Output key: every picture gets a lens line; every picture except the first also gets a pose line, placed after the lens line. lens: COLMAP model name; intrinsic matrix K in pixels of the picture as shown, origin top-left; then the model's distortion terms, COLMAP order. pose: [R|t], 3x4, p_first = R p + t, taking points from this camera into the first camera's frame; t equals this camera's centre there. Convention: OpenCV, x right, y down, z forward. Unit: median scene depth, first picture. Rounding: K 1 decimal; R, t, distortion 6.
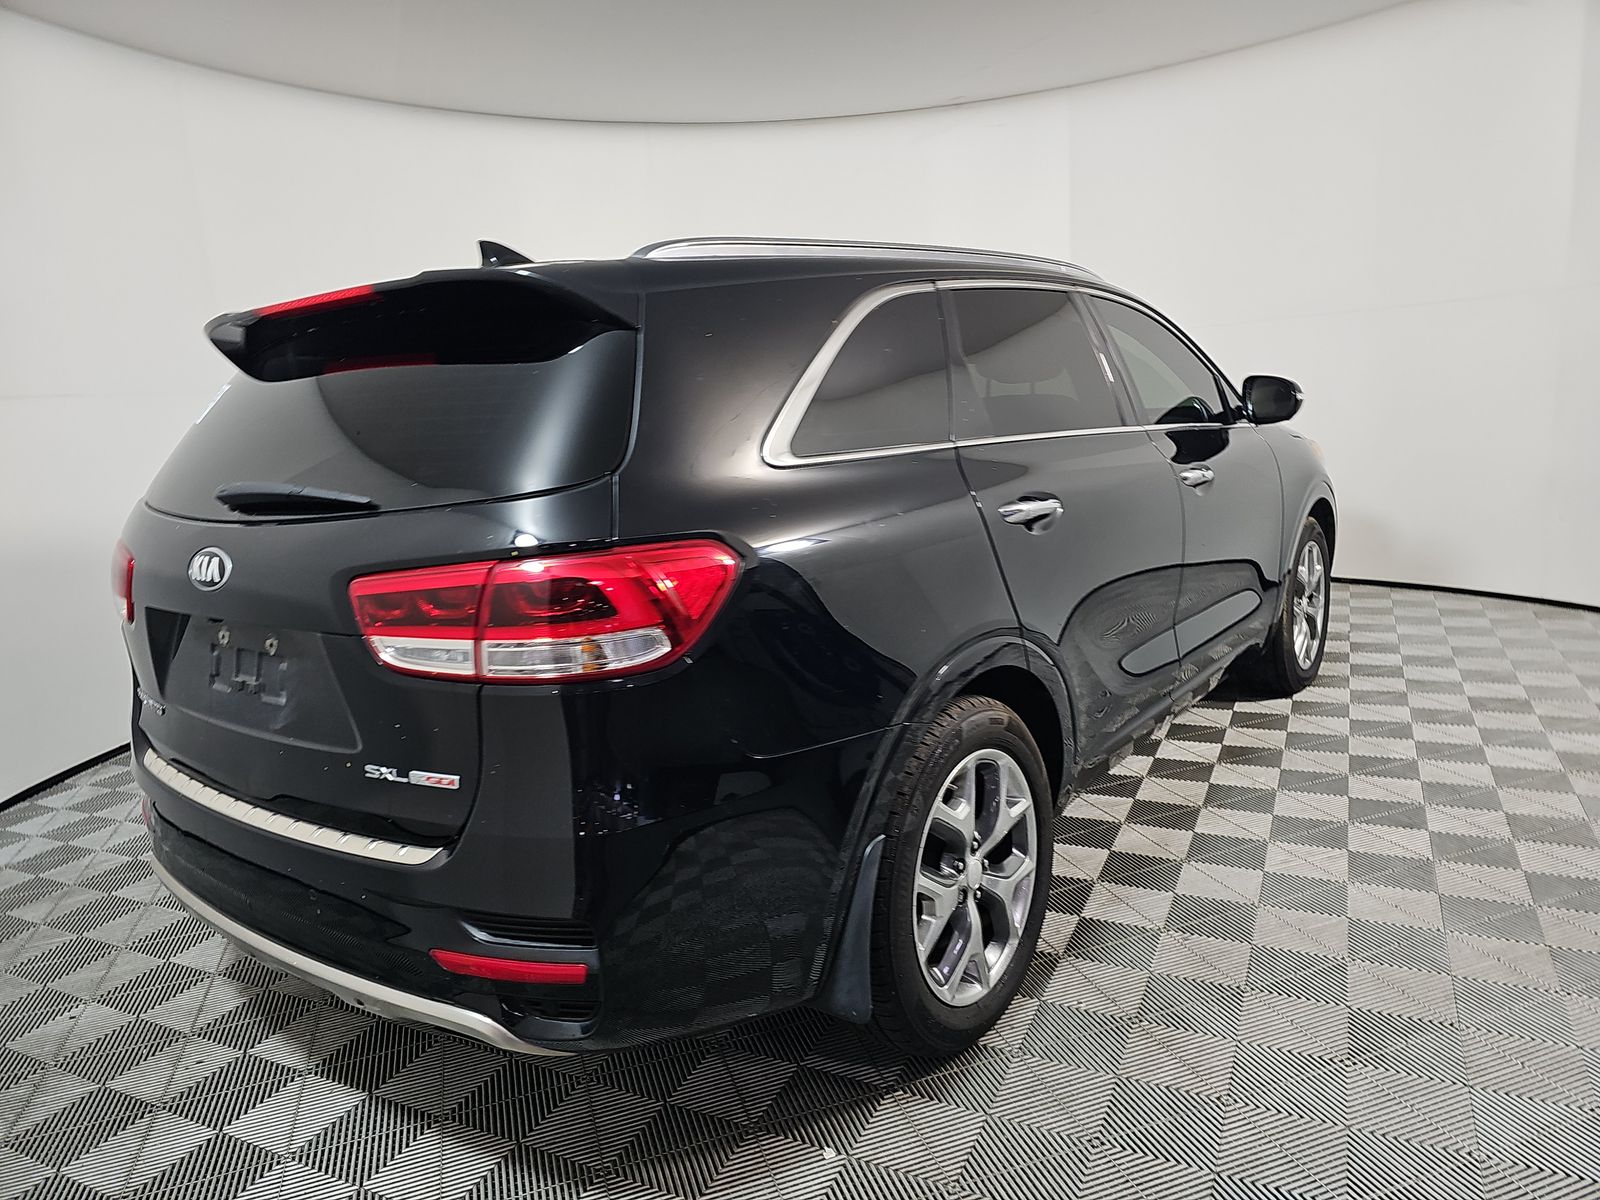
lens RADIAL K [[1062.5, 0, 800.0], [0, 1062.5, 600.0], [0, 0, 1]] dist [0.001142, 0.000120]
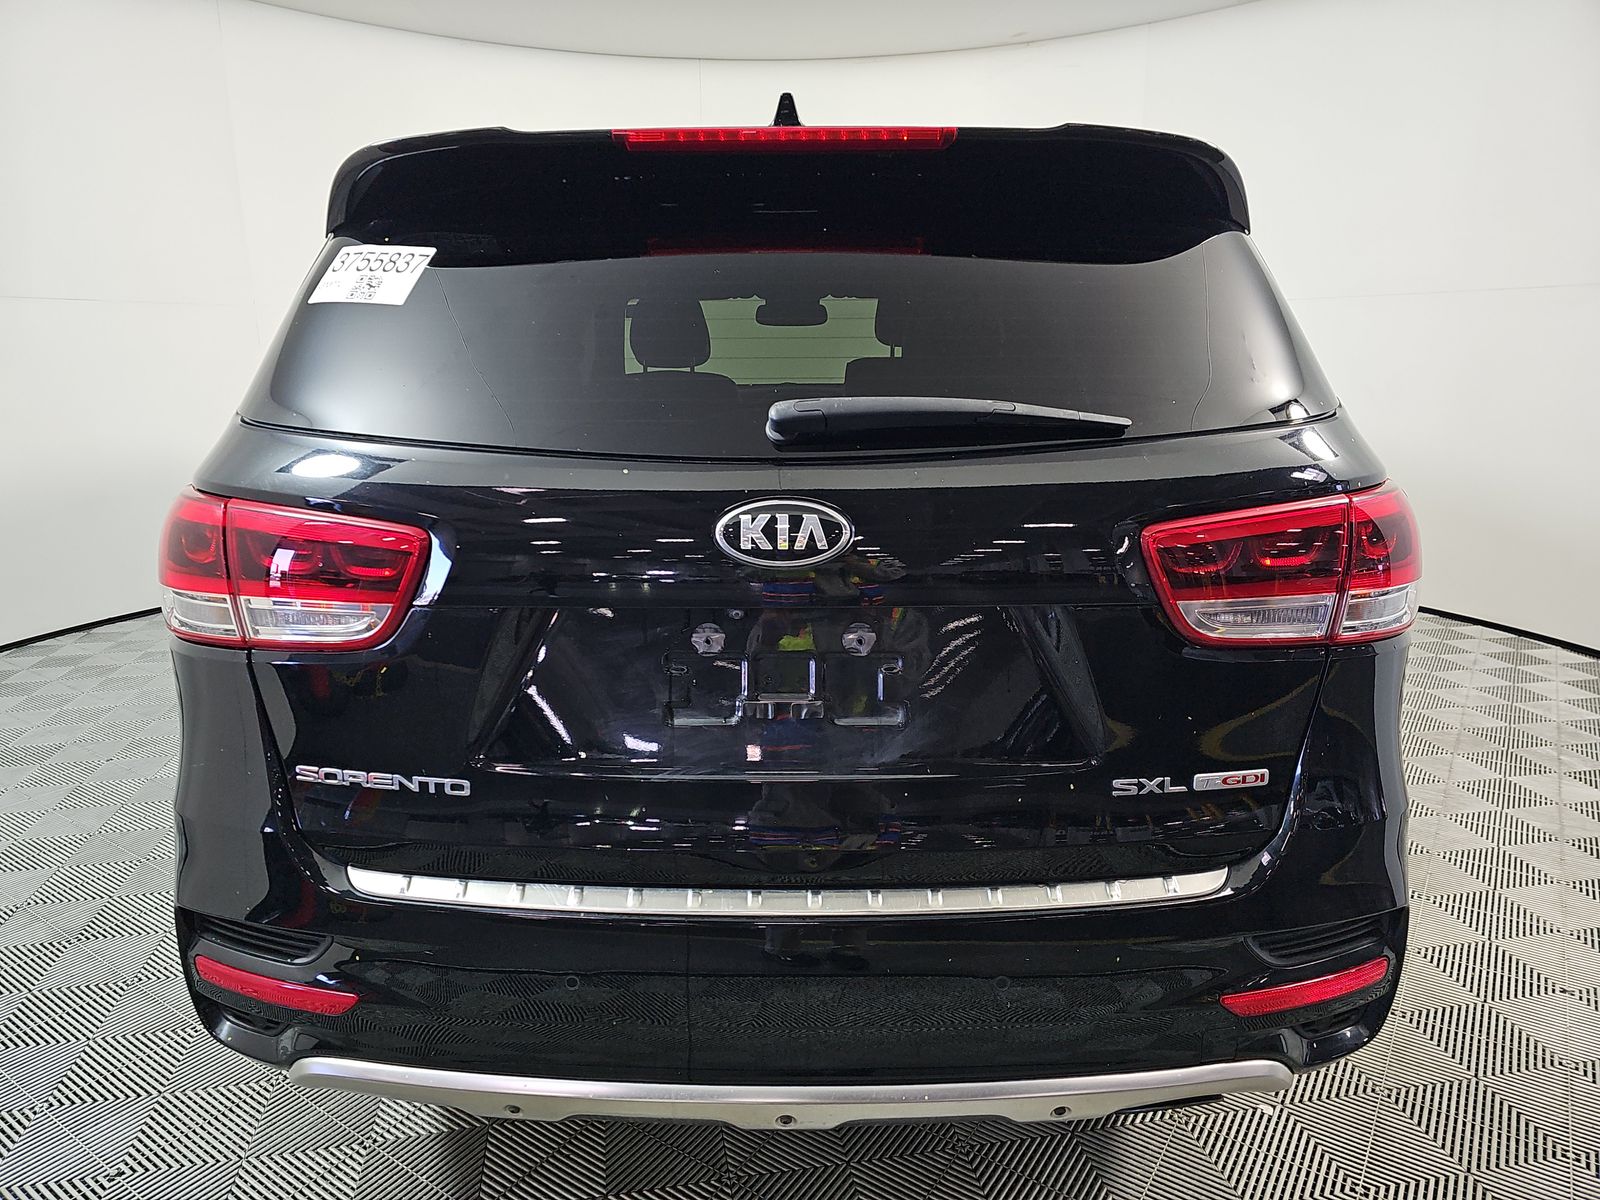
lens RADIAL K [[1062.5, 0, 800.0], [0, 1062.5, 600.0], [0, 0, 1]] dist [0.001142, 0.000120]
pose [[0.789966, -0.060952, 0.610113, -0.986272], [0.058637, 0.997996, 0.023780, -0.001252], [-0.610340, 0.016989, 0.791957, 0.523766]]
